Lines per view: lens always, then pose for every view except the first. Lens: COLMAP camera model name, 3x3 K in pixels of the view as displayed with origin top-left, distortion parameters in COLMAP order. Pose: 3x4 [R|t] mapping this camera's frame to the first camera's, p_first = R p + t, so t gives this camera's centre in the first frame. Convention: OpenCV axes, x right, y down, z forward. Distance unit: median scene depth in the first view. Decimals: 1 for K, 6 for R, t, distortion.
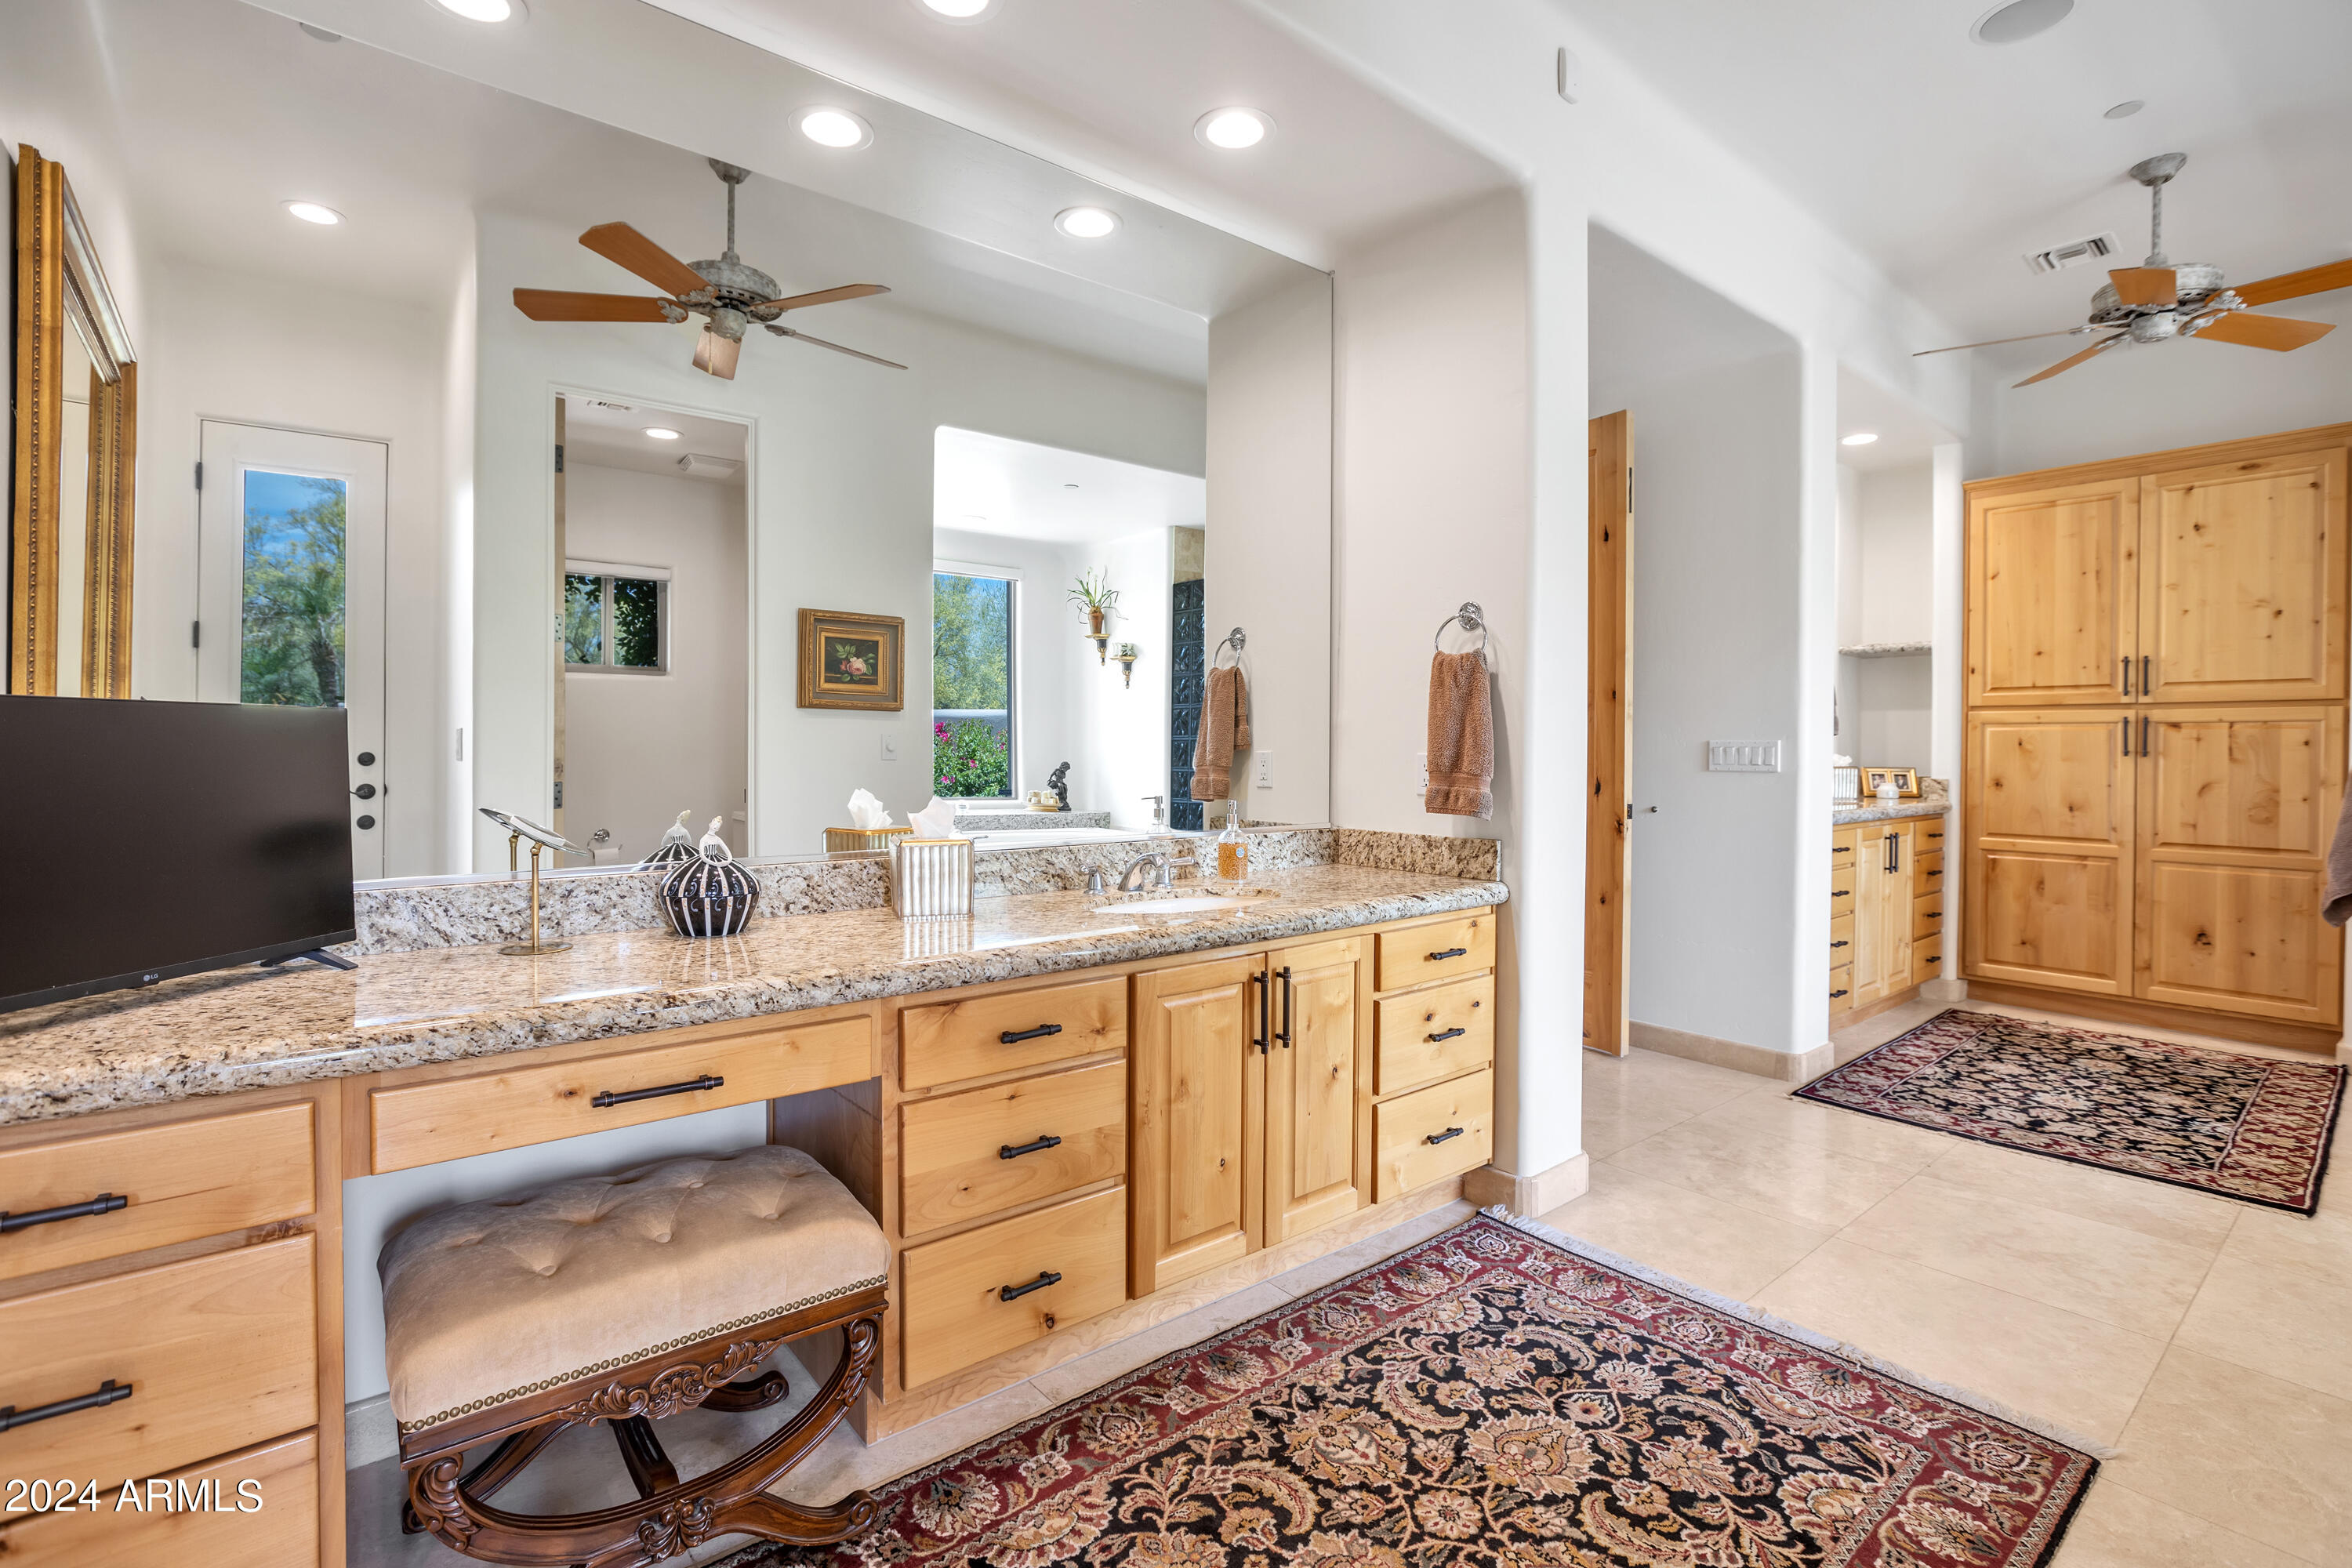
lens RADIAL K [[1115.0, 0, 1170.0], [0, 1115.0, 721.3], [0, 0, 1]] dist [-0.033429, 0.012411]
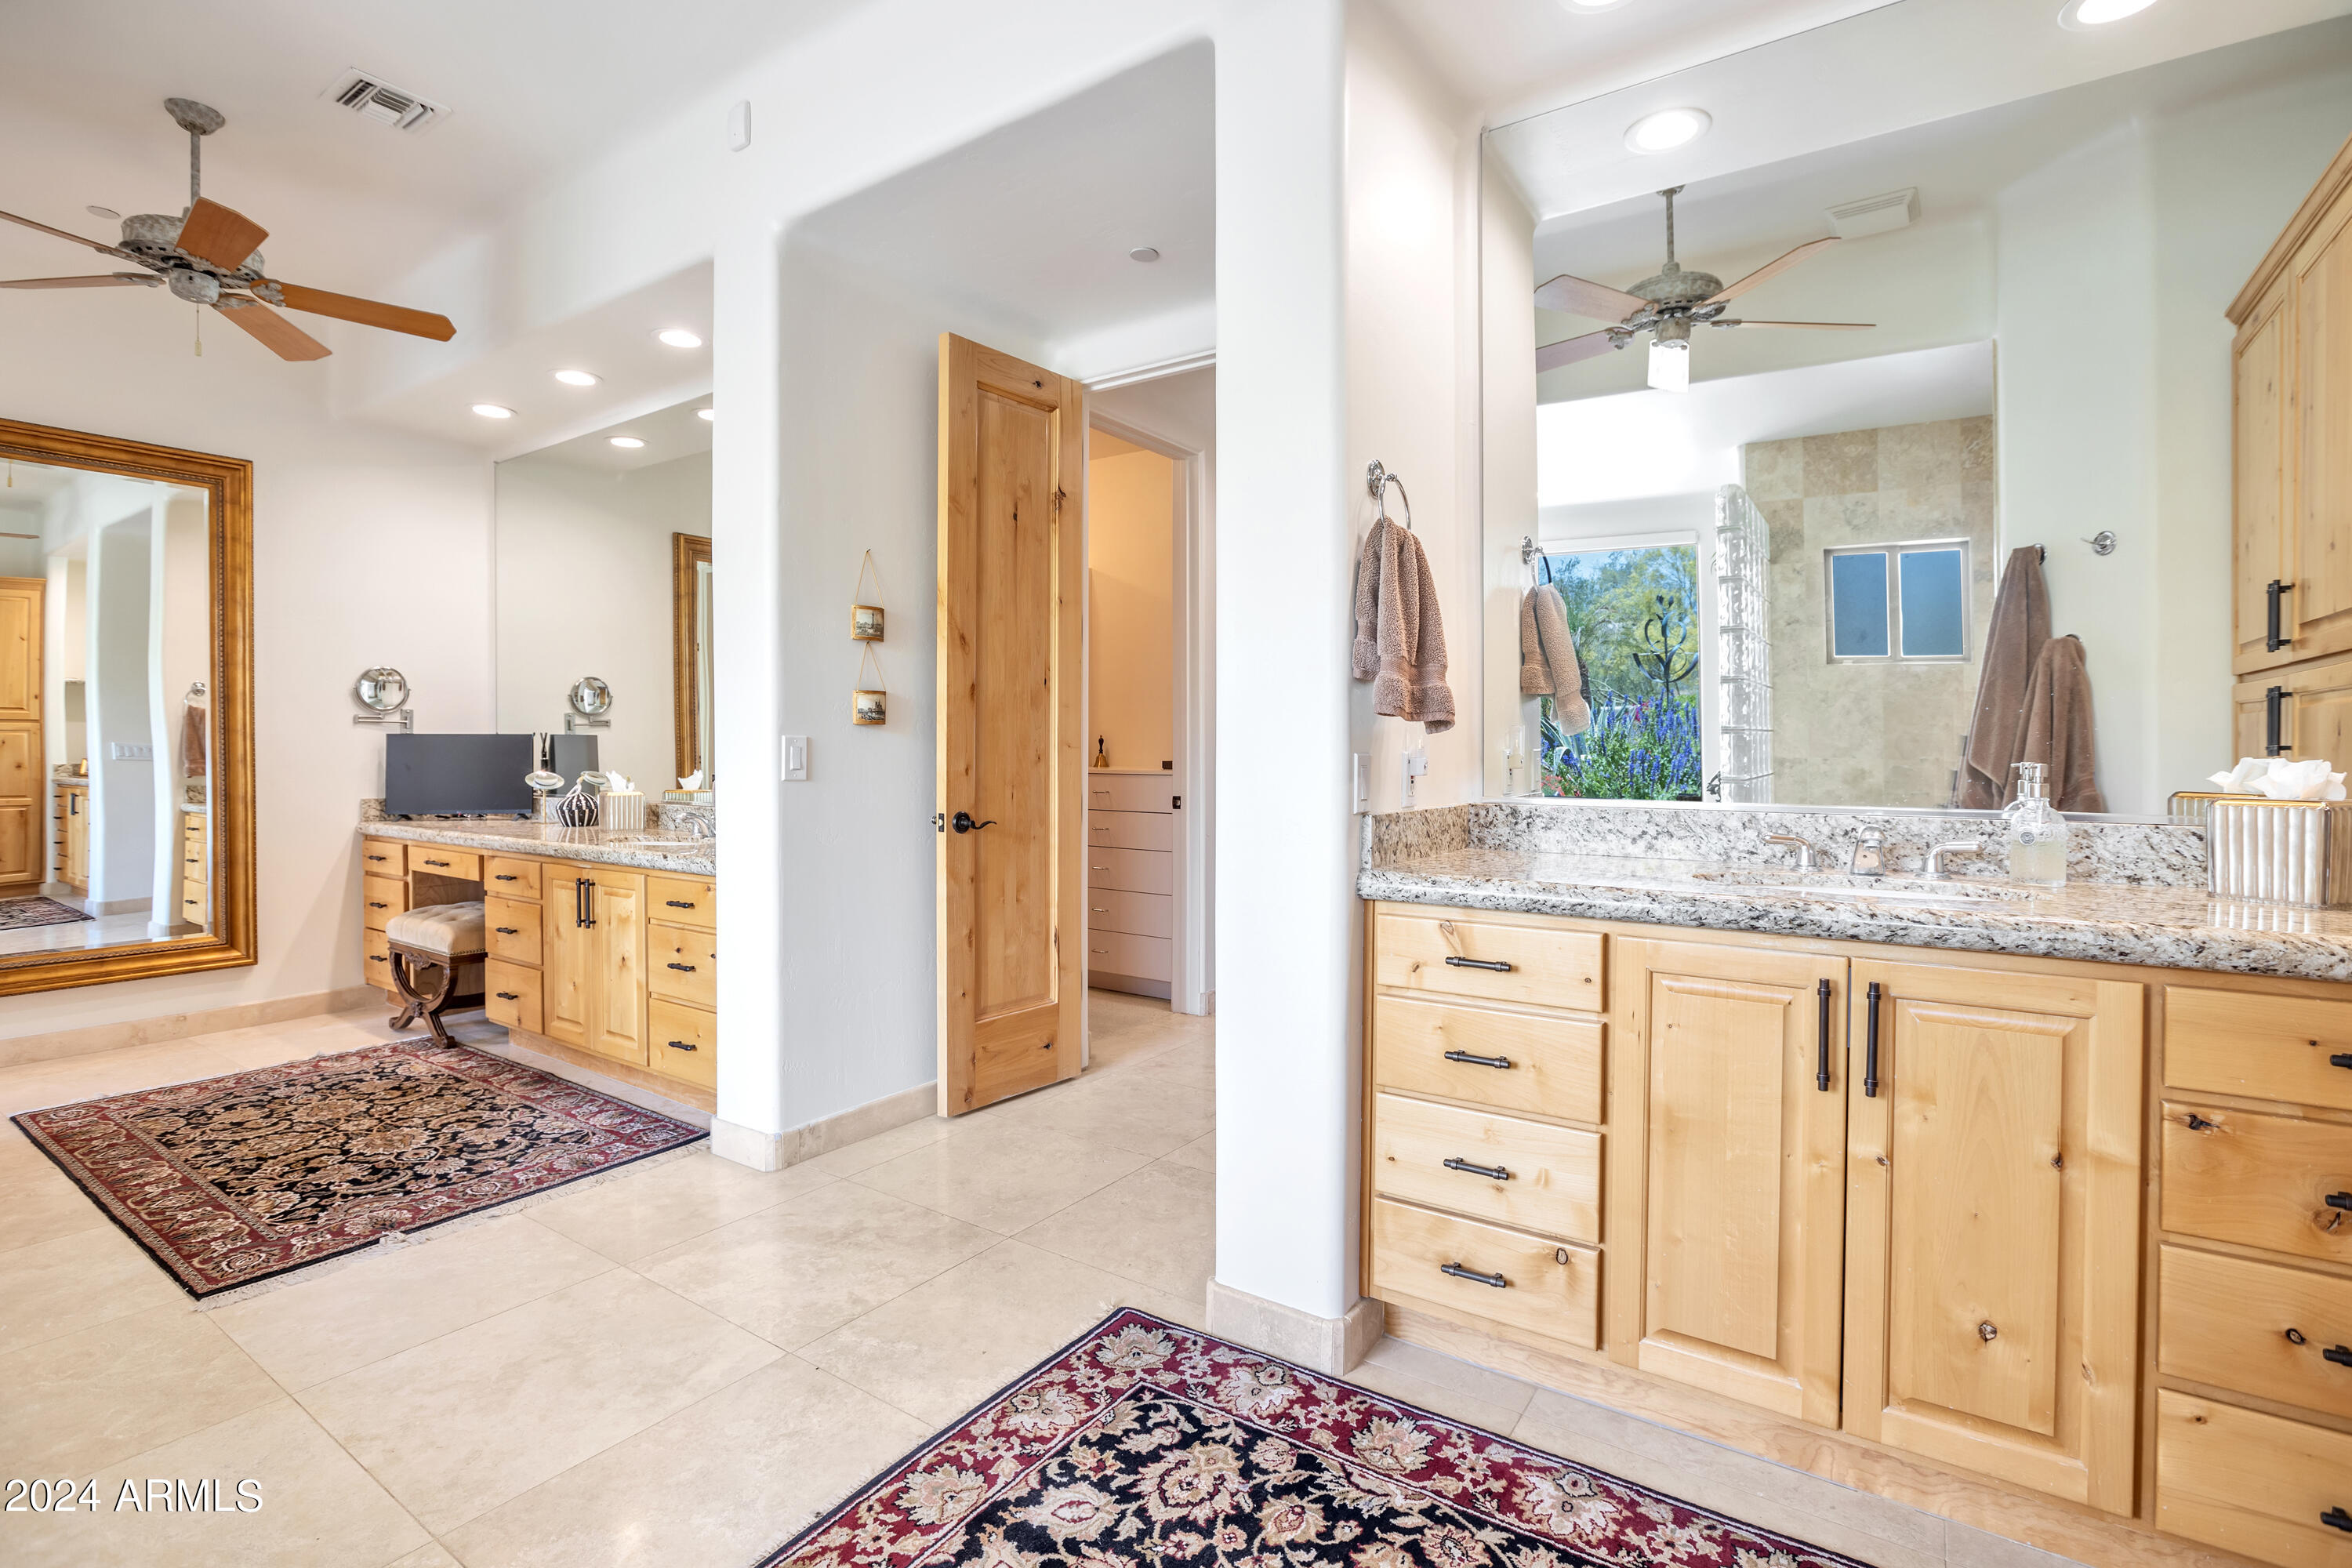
lens RADIAL K [[1099.8, 0, 1170.4], [0, 1099.8, 741.5], [0, 0, 1]] dist [-0.019933, 0.005881]
pose [[0.264417, -0.011970, -0.964334, 2.086890], [0.018379, 0.999804, -0.007371, 0.045343], [0.964233, -0.015774, 0.264585, 1.548242]]
